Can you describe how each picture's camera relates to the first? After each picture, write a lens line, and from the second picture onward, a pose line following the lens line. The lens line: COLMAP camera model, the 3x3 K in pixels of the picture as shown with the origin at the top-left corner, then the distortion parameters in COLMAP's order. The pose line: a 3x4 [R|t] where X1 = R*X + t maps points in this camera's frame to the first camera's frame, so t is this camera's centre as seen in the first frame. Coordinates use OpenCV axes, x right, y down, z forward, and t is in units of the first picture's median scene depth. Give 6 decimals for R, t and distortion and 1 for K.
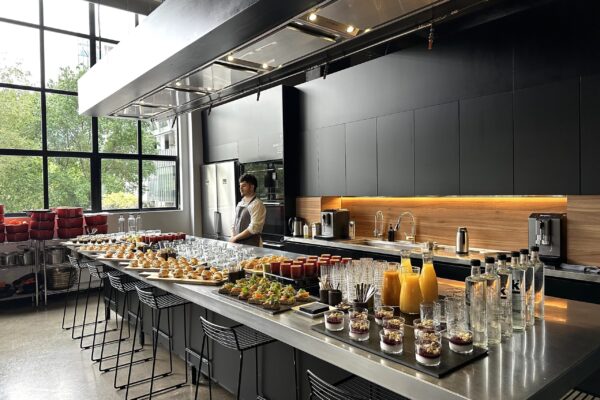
lens RADIAL K [[426.2, 0, 299.7], [0, 426.2, 200.2], [0, 0, 1]] dist [-0.007656, -0.001817]
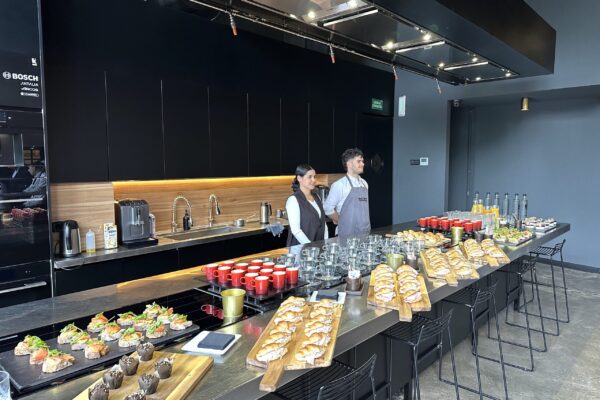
lens RADIAL K [[426.2, 0, 299.0], [0, 426.2, 200.1], [0, 0, 1]] dist [-0.007656, -0.001817]
pose [[-0.149217, -0.079214, 0.985626, -0.819076], [0.020230, 0.996333, 0.083137, -0.038900], [-0.988597, 0.032344, -0.147068, 1.090962]]
